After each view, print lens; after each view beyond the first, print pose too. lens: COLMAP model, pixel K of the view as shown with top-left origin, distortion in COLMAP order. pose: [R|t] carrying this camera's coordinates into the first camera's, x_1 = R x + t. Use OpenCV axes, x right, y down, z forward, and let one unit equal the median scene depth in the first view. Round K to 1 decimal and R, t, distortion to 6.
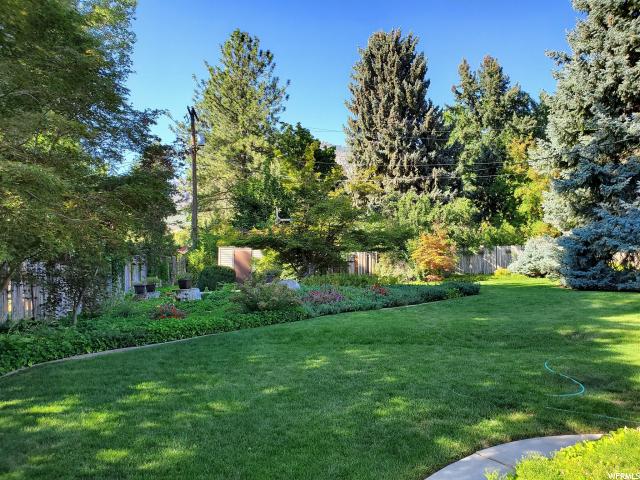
lens RADIAL K [[500.5, 0, 320.8], [0, 500.5, 245.8], [0, 0, 1]] dist [-0.003364, 0.033089]
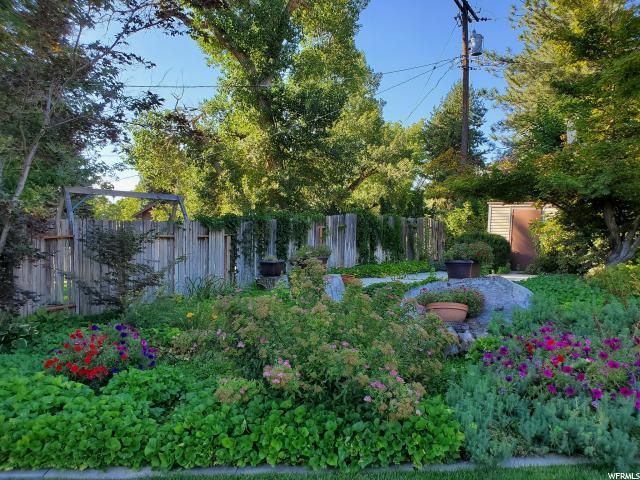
lens RADIAL K [[500.5, 0, 315.1], [0, 500.5, 241.5], [0, 0, 1]] dist [-0.003364, 0.033089]
pose [[0.773496, 0.038410, -0.632636, 0.024367], [-0.002221, 0.998320, 0.057896, 0.010629], [0.633797, -0.043377, 0.772282, 0.271485]]
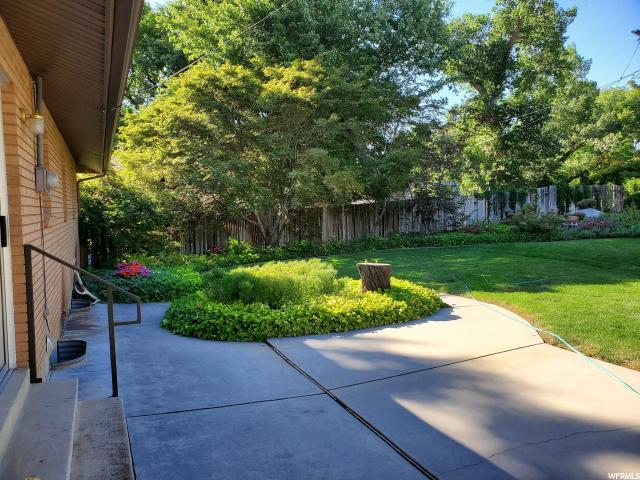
lens RADIAL K [[500.5, 0, 319.8], [0, 500.5, 249.5], [0, 0, 1]] dist [-0.003364, 0.033089]
pose [[0.469070, 0.079737, -0.879554, 0.279148], [0.059008, 0.990861, 0.121297, -0.005301], [0.881187, -0.108798, 0.460078, -0.039529]]
